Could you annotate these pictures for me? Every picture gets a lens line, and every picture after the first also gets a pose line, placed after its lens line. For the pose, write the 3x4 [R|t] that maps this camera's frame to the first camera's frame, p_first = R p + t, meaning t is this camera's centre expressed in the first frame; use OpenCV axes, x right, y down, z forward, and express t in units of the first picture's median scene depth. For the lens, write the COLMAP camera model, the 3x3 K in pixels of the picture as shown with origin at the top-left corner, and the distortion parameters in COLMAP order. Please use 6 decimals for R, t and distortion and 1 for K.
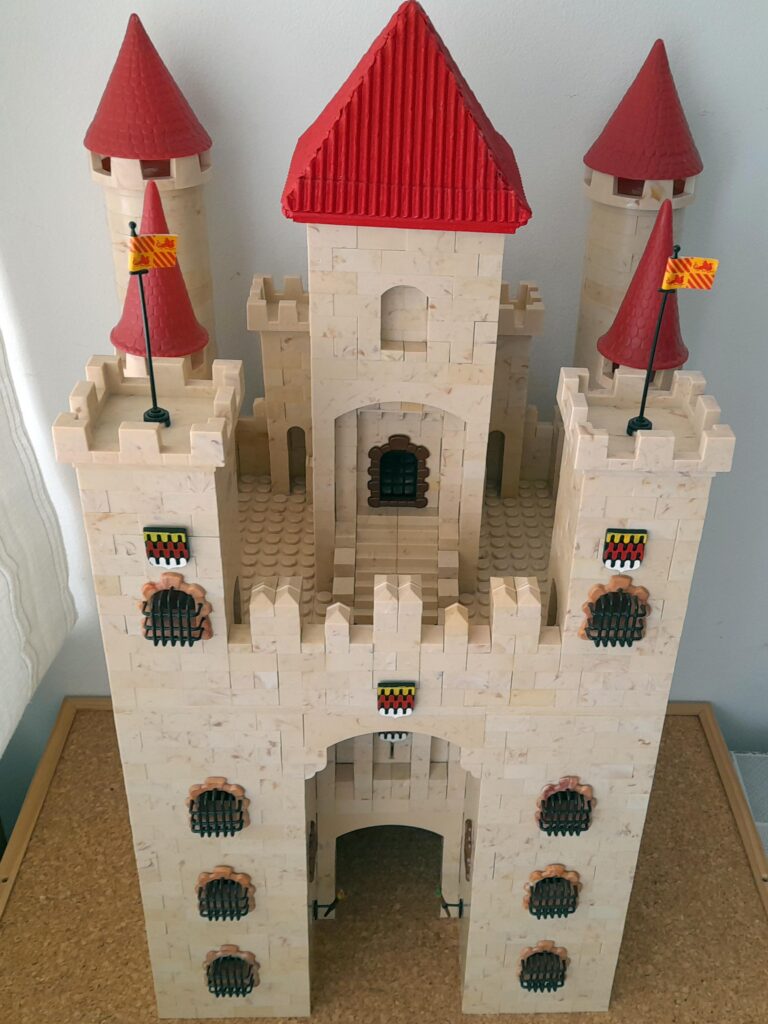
lens RADIAL K [[744.4, 0, 384.0], [0, 744.4, 512.0], [0, 0, 1]] dist [0.003533, -0.000779]
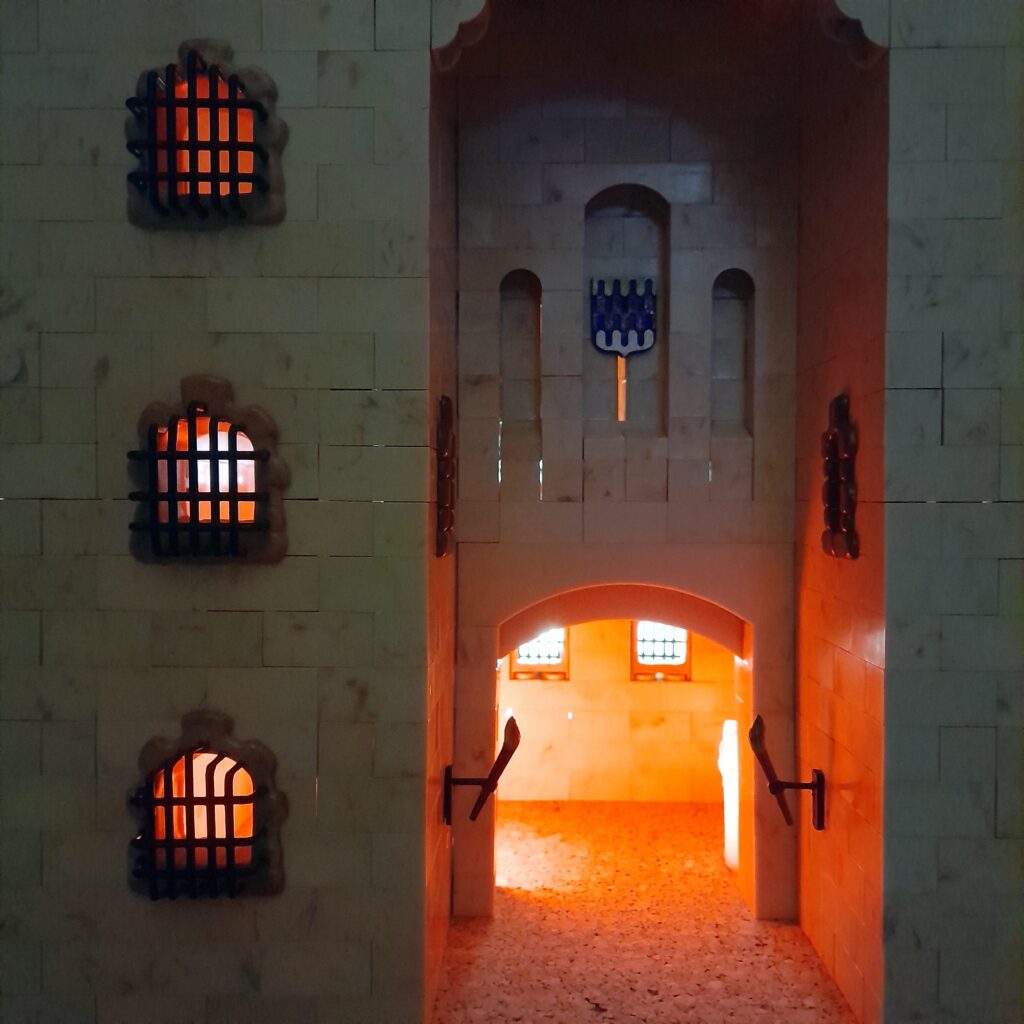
lens RADIAL K [[864.9, 0, 495.7], [0, 864.9, 512.0], [0, 0, 1]] dist [0.007734, 0.006850]
pose [[0.998733, -0.017341, -0.047242, -0.050127], [-0.002991, 0.916638, -0.399707, 0.685444], [0.050235, 0.399342, 0.915425, 0.611844]]
